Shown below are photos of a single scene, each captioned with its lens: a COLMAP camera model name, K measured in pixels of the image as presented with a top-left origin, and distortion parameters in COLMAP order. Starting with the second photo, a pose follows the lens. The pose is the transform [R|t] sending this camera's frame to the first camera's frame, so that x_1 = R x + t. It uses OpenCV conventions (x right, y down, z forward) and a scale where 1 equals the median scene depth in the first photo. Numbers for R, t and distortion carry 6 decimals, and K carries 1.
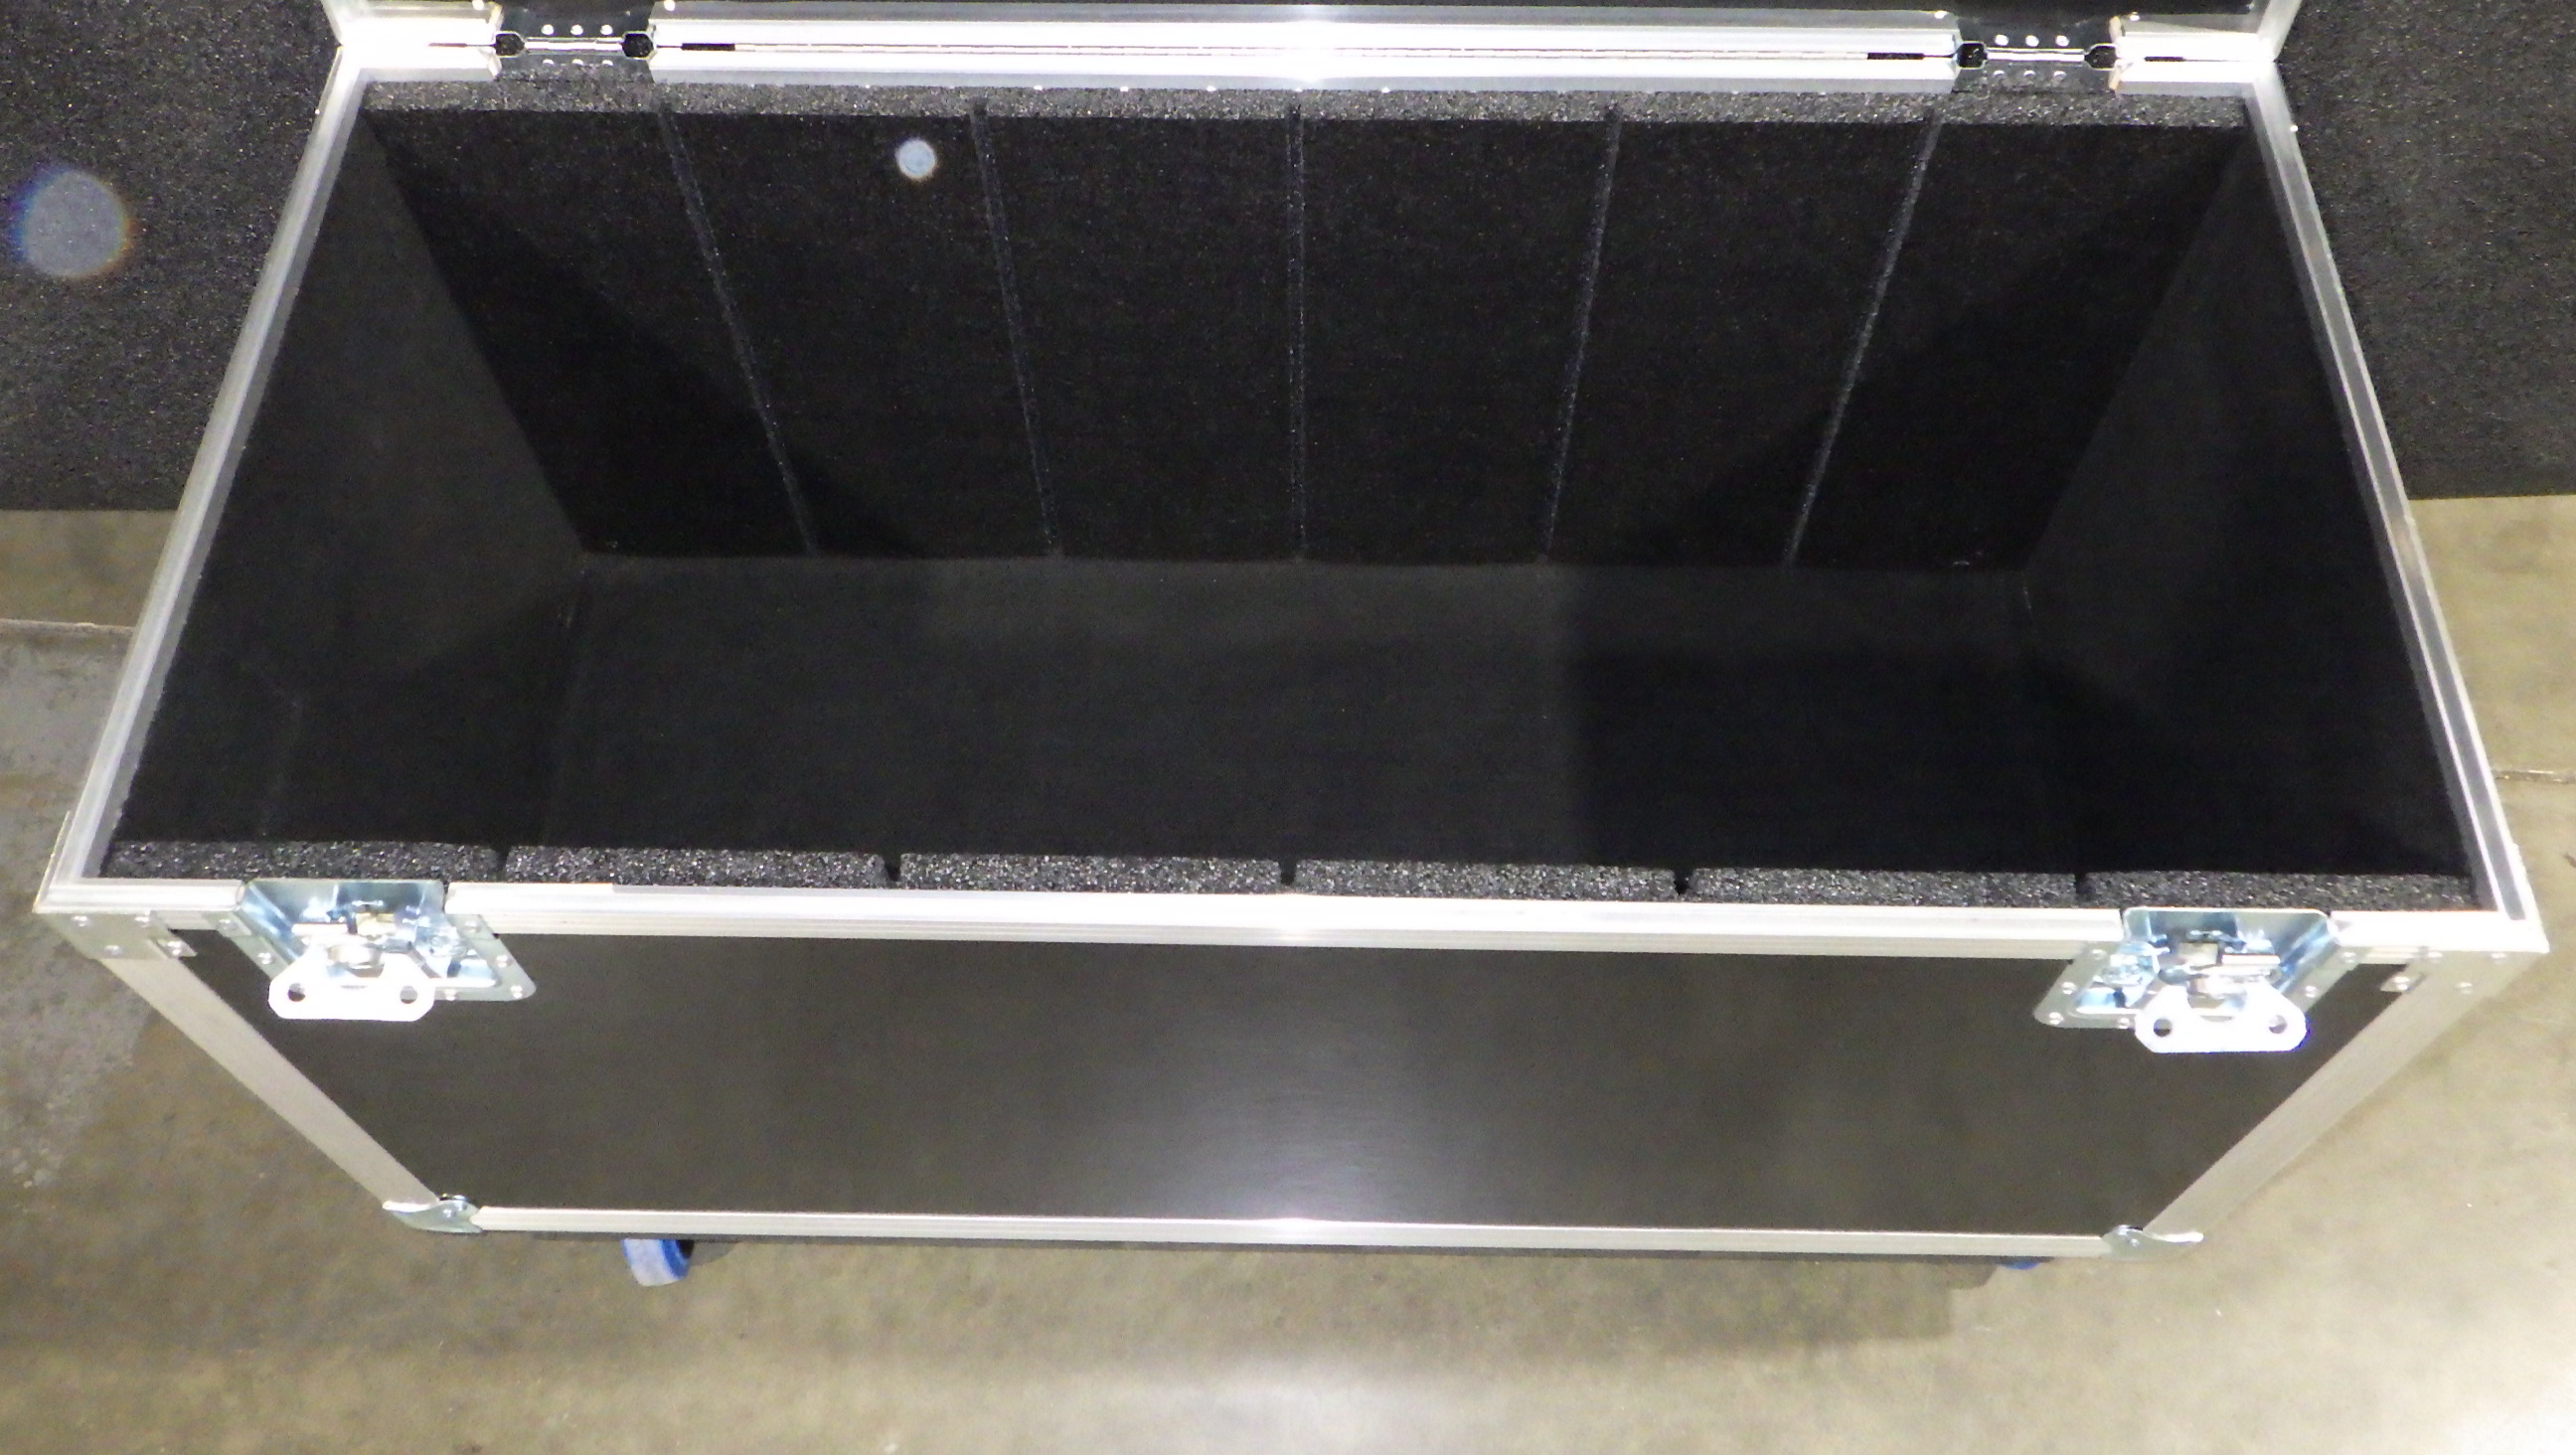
lens RADIAL K [[2154.2, 0, 1298.2], [0, 2154.2, 703.6], [0, 0, 1]] dist [-0.009385, 0.009029]
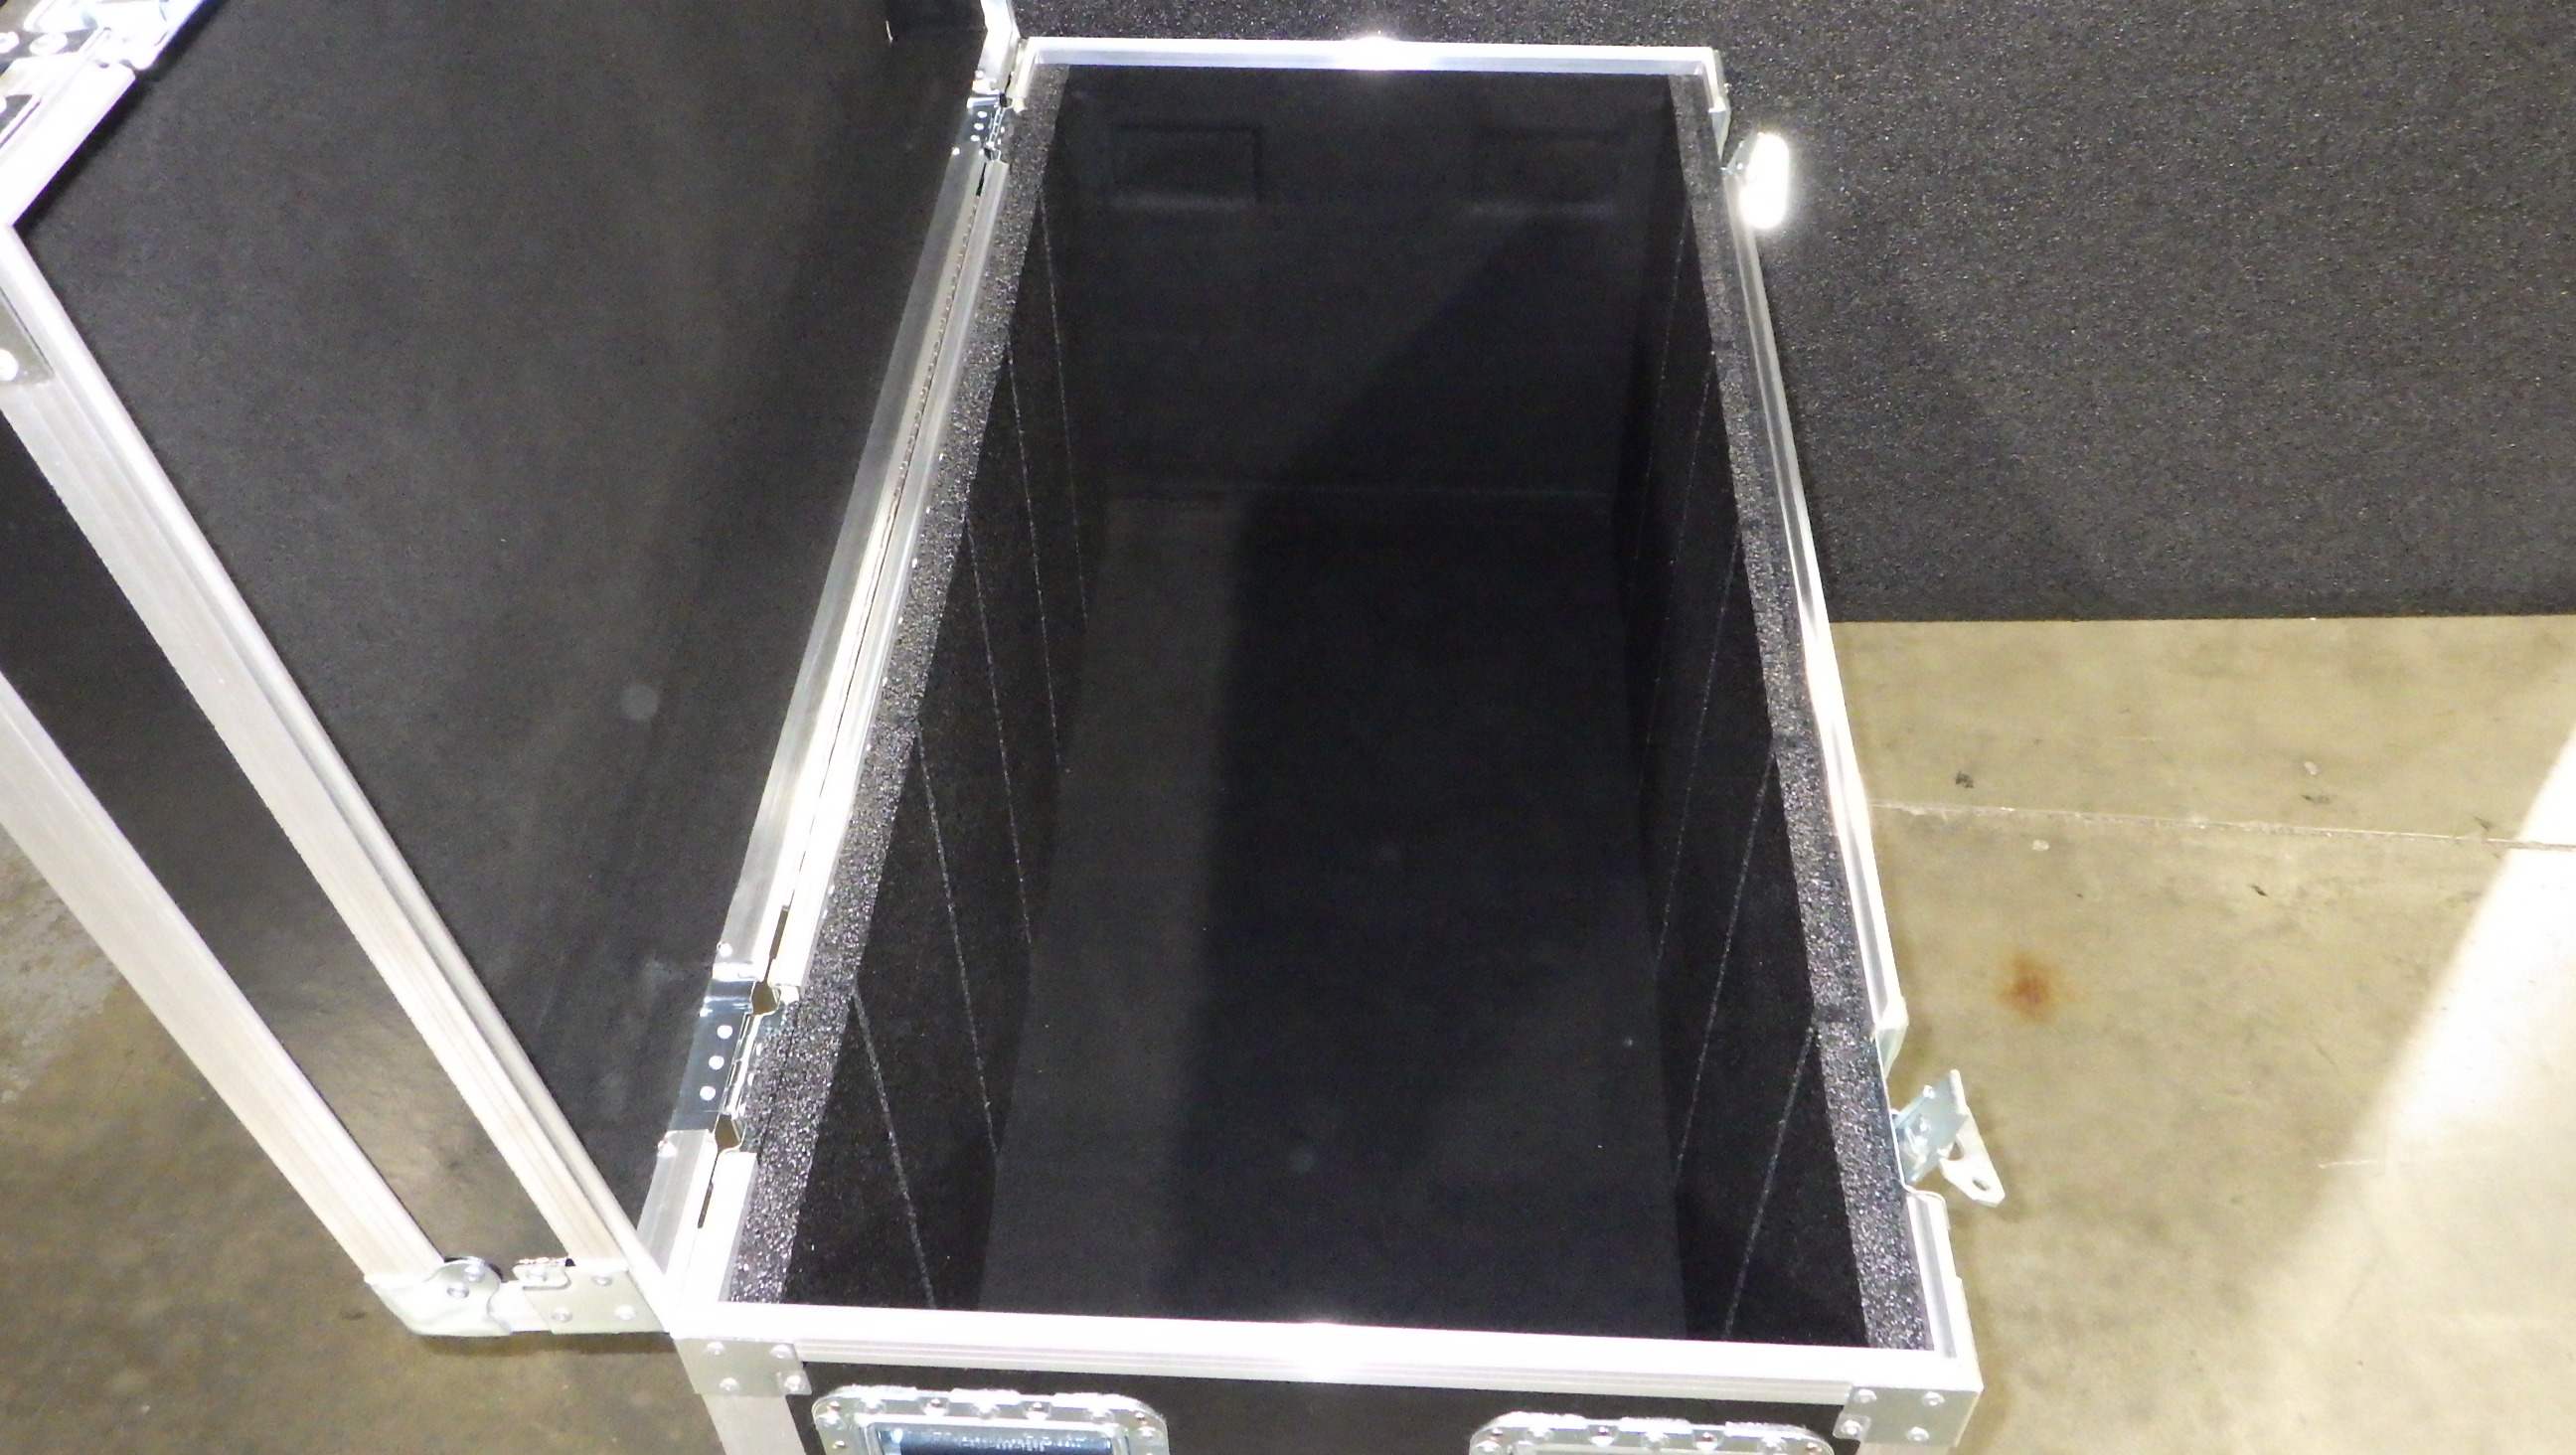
lens RADIAL K [[2154.2, 0, 1301.7], [0, 2154.2, 696.9], [0, 0, 1]] dist [-0.009385, 0.009029]
pose [[0.999829, 0.014017, -0.012091, 0.132623], [-0.016539, 0.969791, -0.243375, 0.348301], [0.008314, 0.243534, 0.969857, -0.177612]]
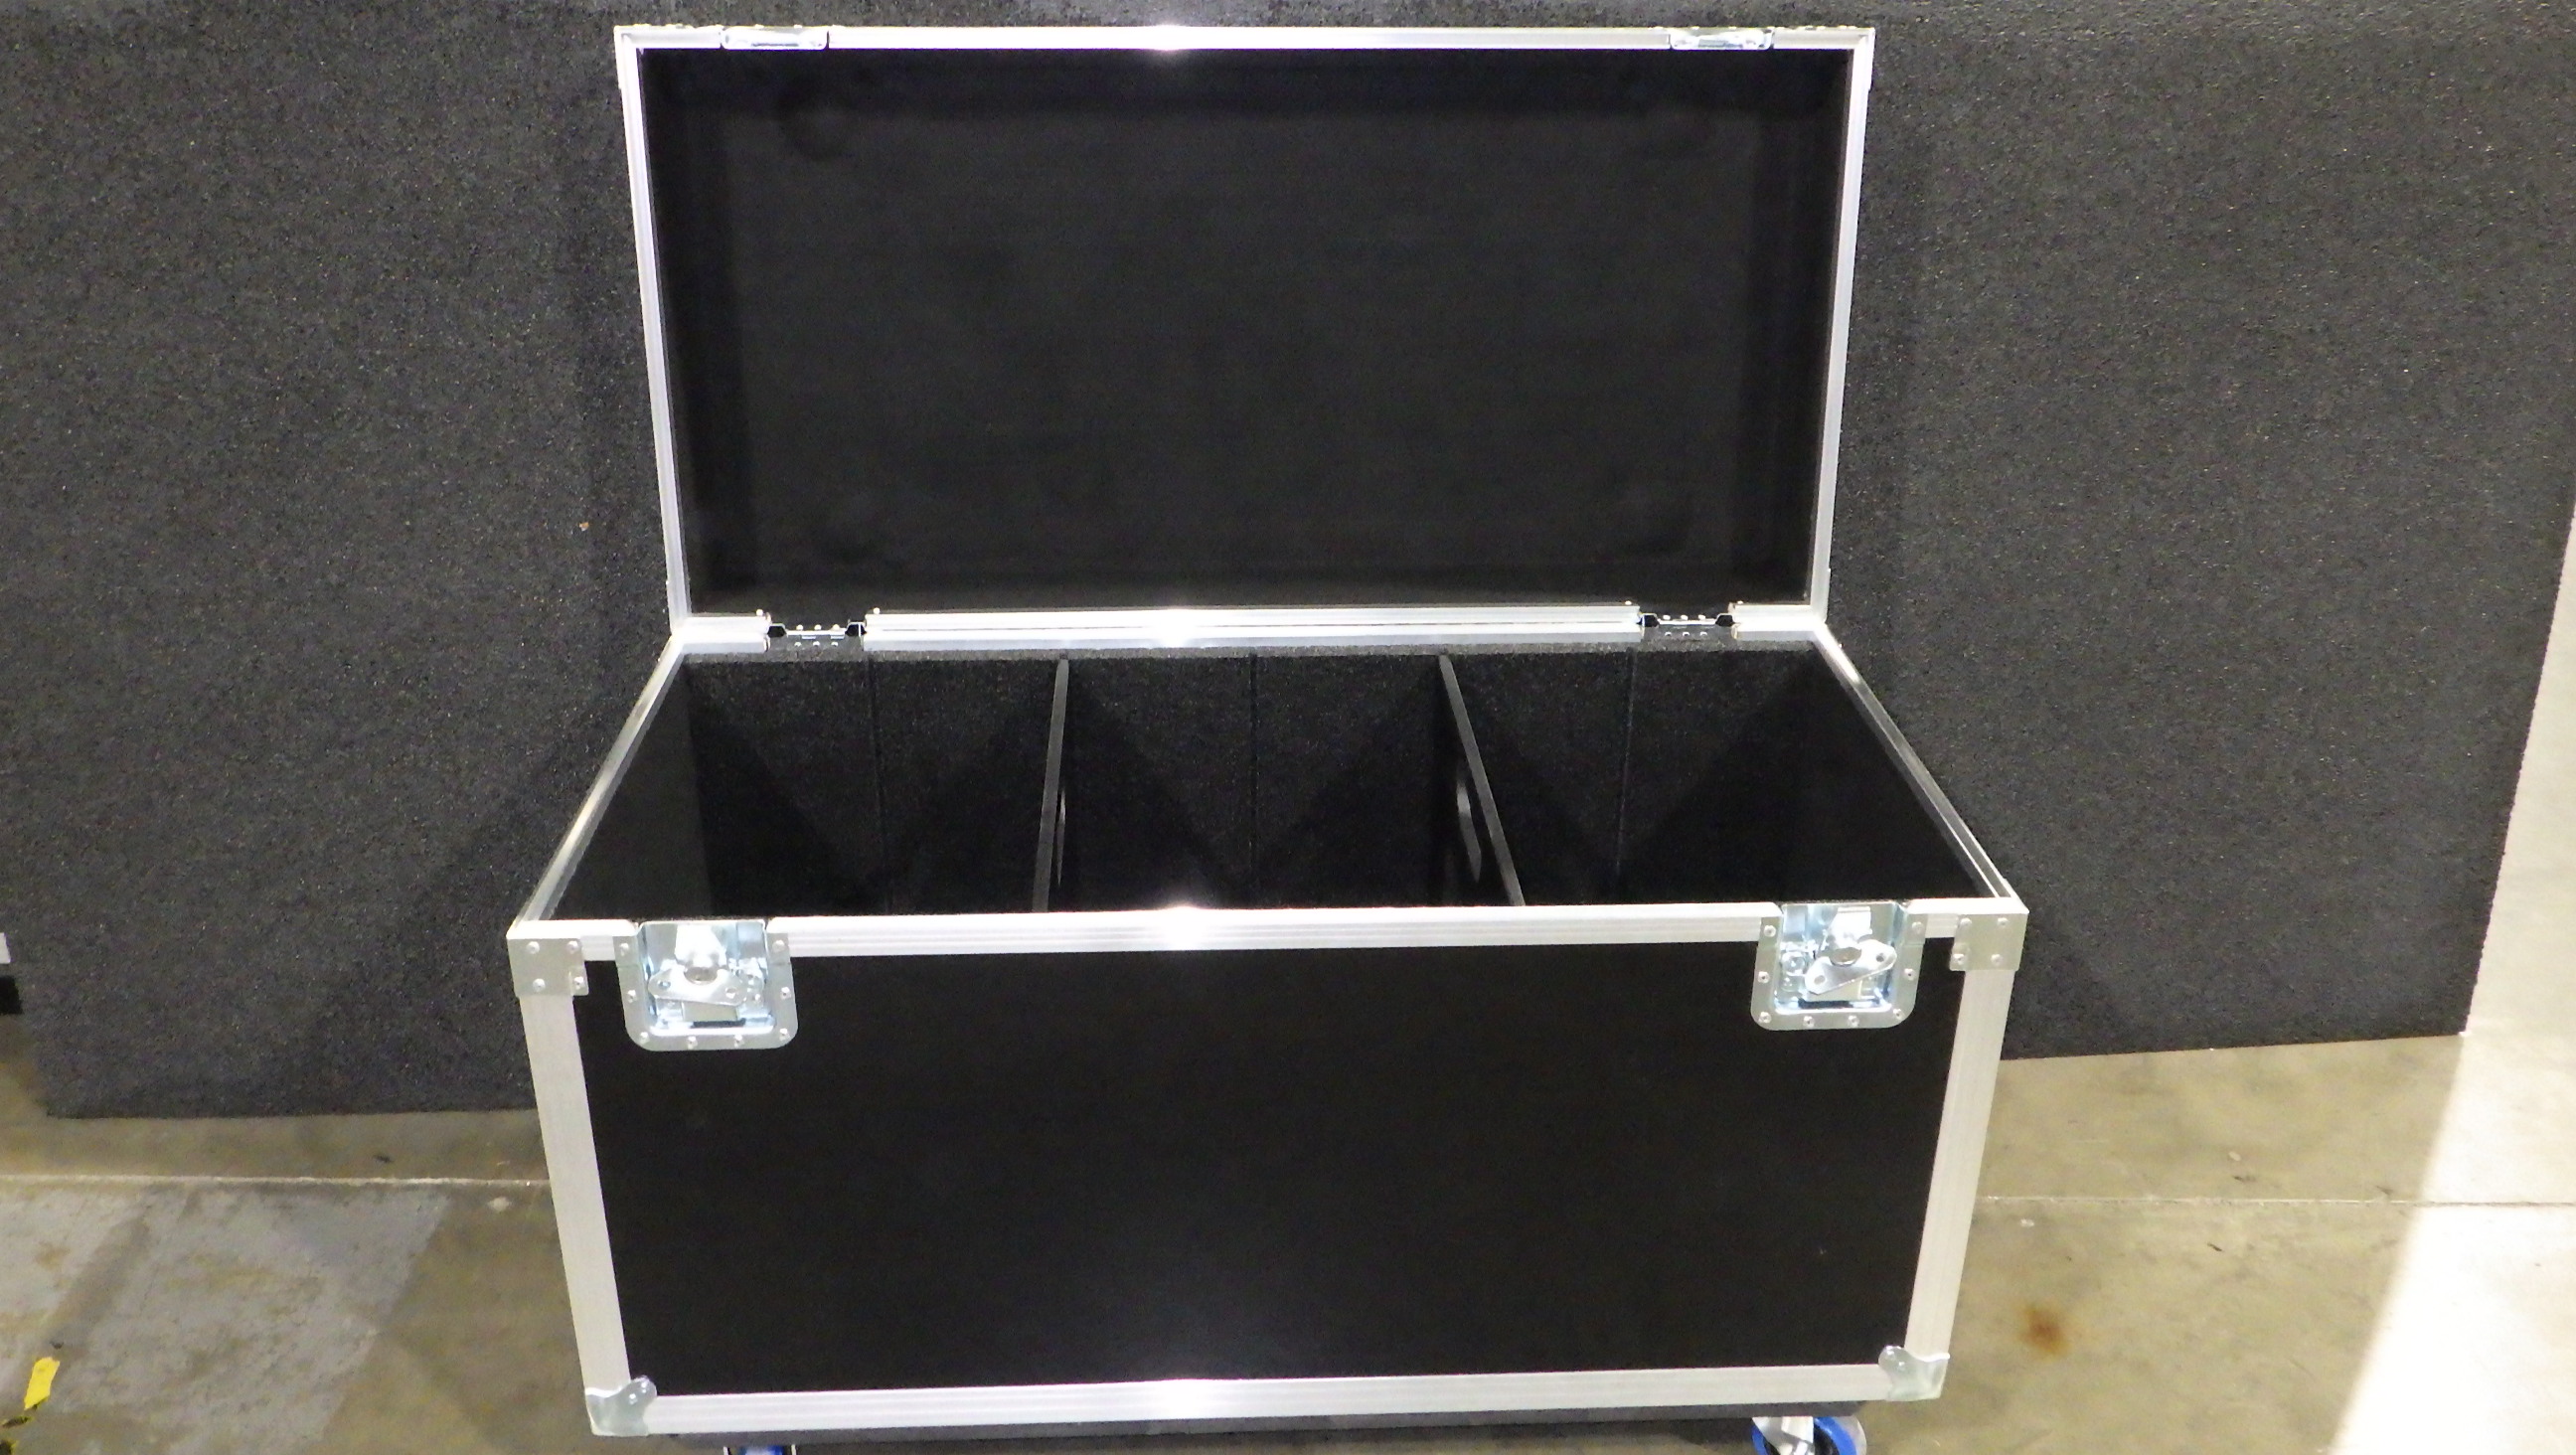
lens RADIAL K [[2154.2, 0, 1305.1], [0, 2154.2, 706.6], [0, 0, 1]] dist [-0.009385, 0.009029]
pose [[0.997415, -0.016256, 0.069995, -0.078718], [0.052632, 0.828447, -0.557589, 0.683639], [-0.048923, 0.559832, 0.827161, -0.355066]]
